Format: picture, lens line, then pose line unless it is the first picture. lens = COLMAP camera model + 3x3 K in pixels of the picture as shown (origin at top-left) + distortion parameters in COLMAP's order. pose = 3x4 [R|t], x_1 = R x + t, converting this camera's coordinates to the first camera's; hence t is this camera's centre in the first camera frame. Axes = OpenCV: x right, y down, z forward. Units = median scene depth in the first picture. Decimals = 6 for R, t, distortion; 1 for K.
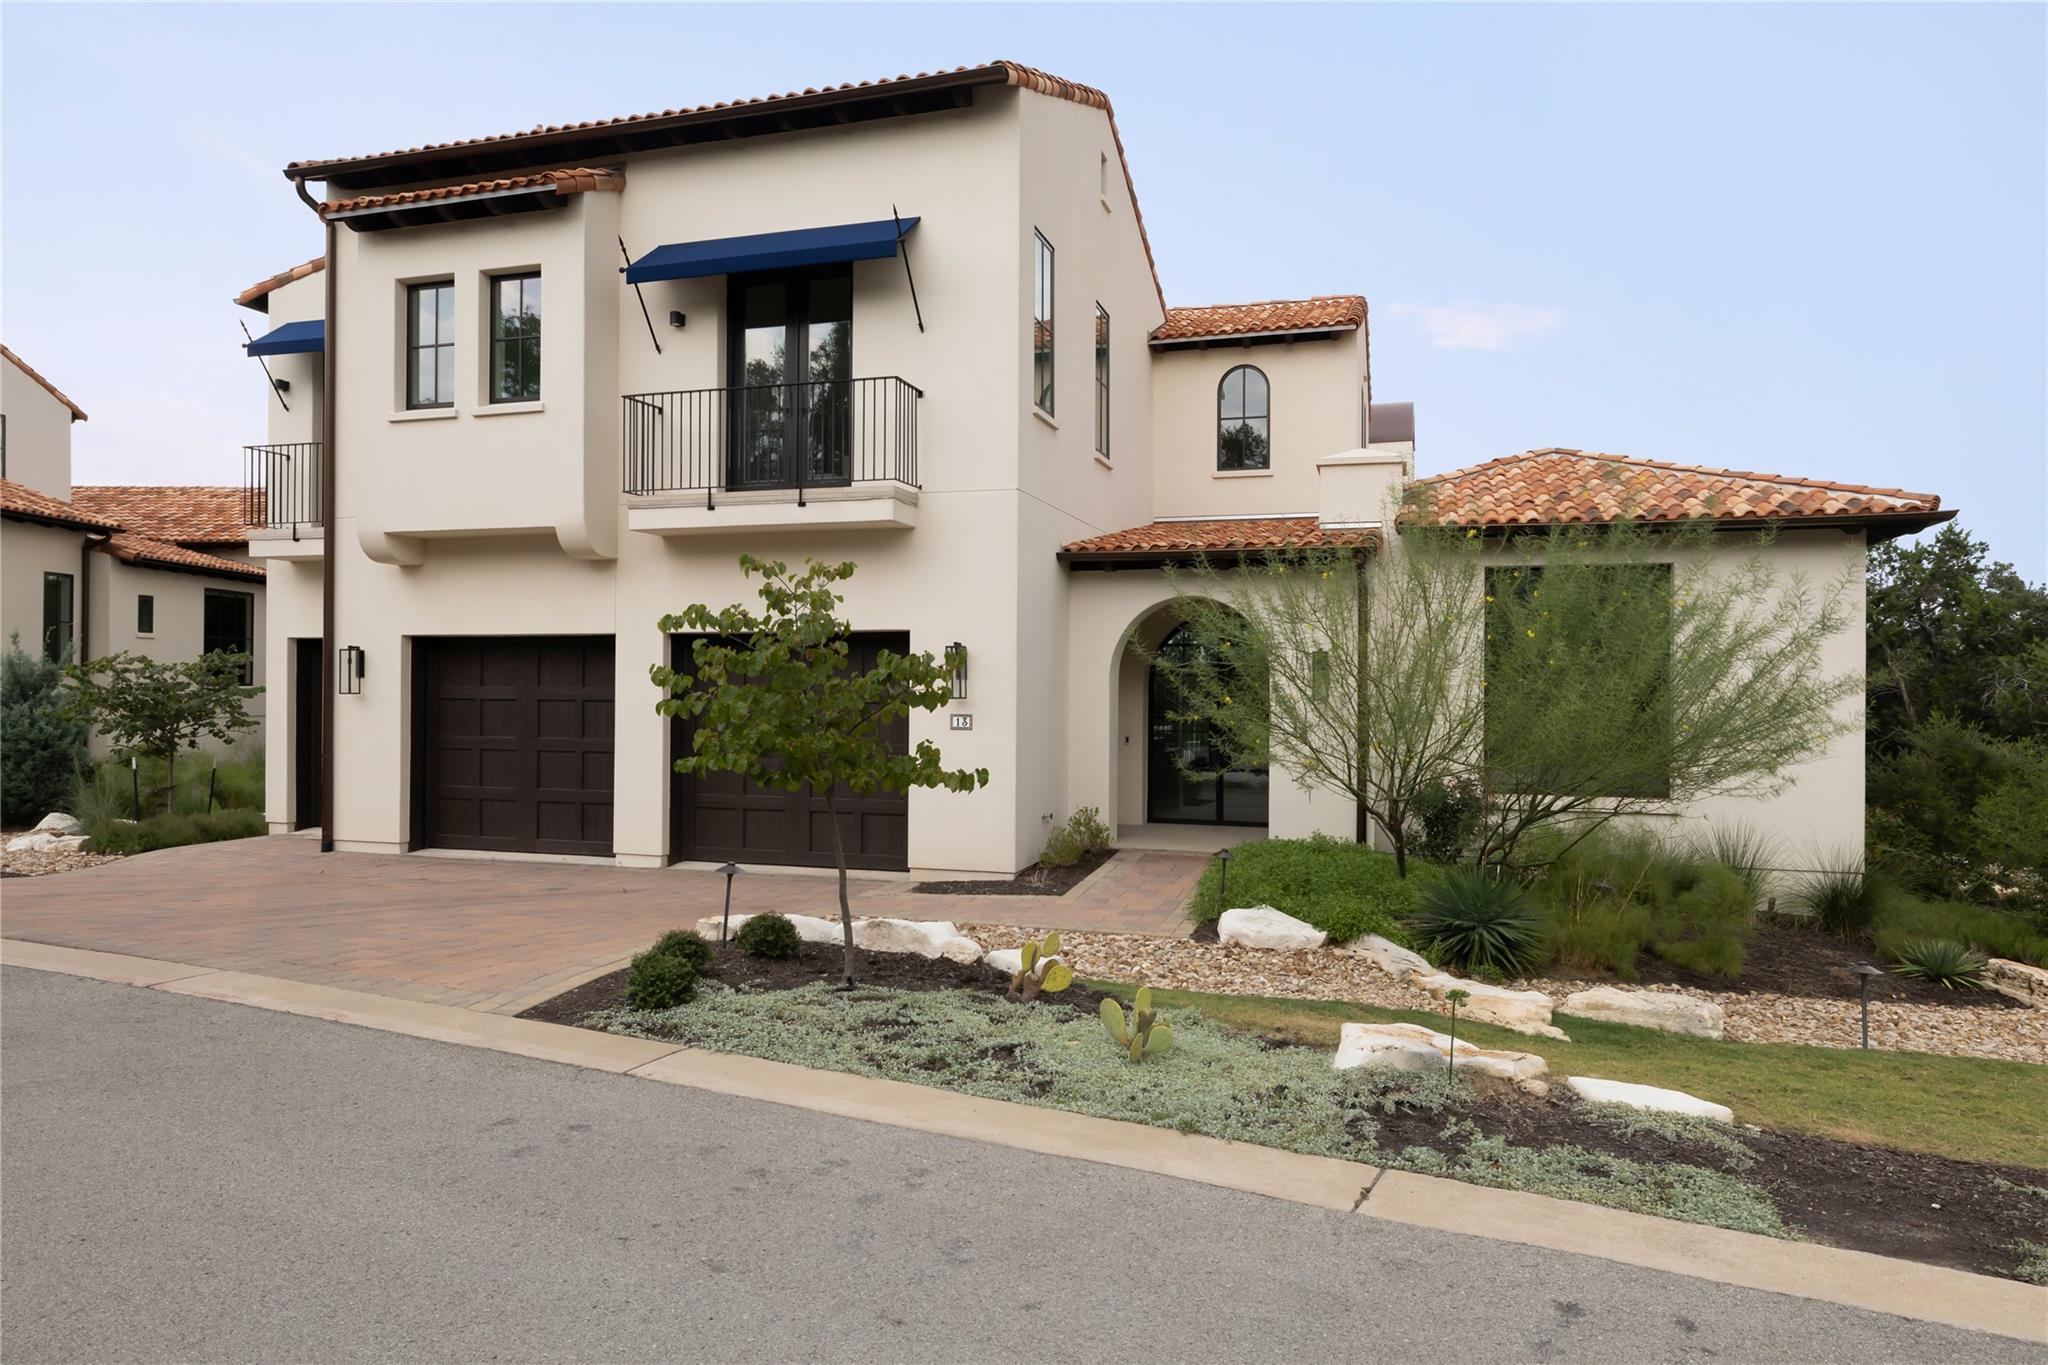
lens RADIAL K [[1300.6, 0, 1024.0], [0, 1300.6, 682.5], [0, 0, 1]] dist [-0.002331, -0.000638]
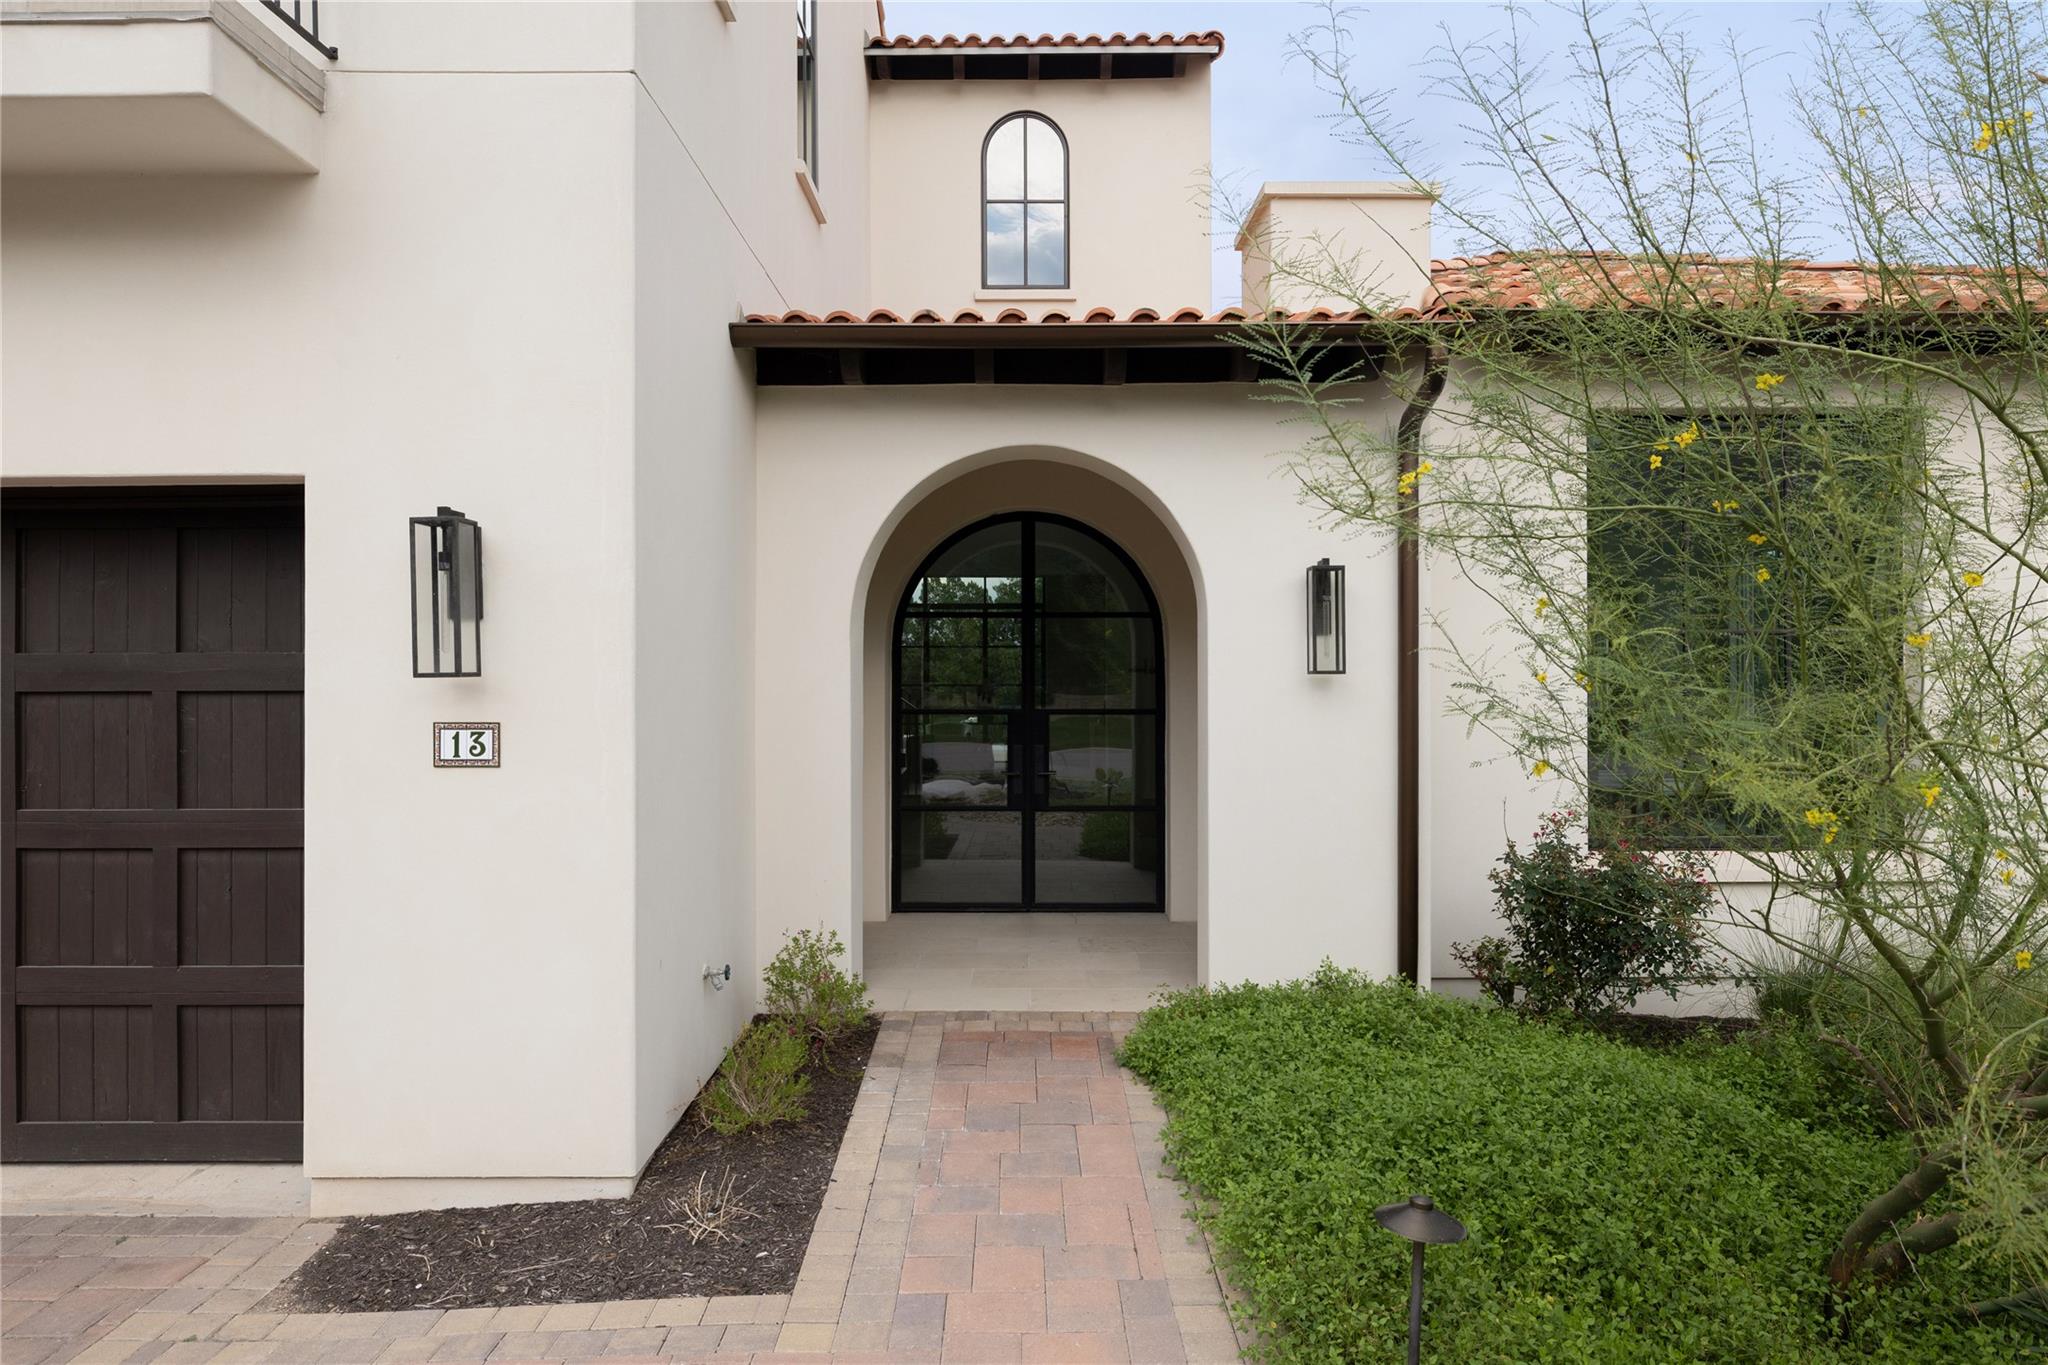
lens RADIAL K [[1300.6, 0, 1024.0], [0, 1300.6, 682.5], [0, 0, 1]] dist [-0.002331, -0.000638]
pose [[0.957216, -0.008428, 0.289250, -0.006116], [0.004316, 0.999880, 0.014852, 0.008705], [-0.289341, -0.012968, 0.957138, 0.576568]]
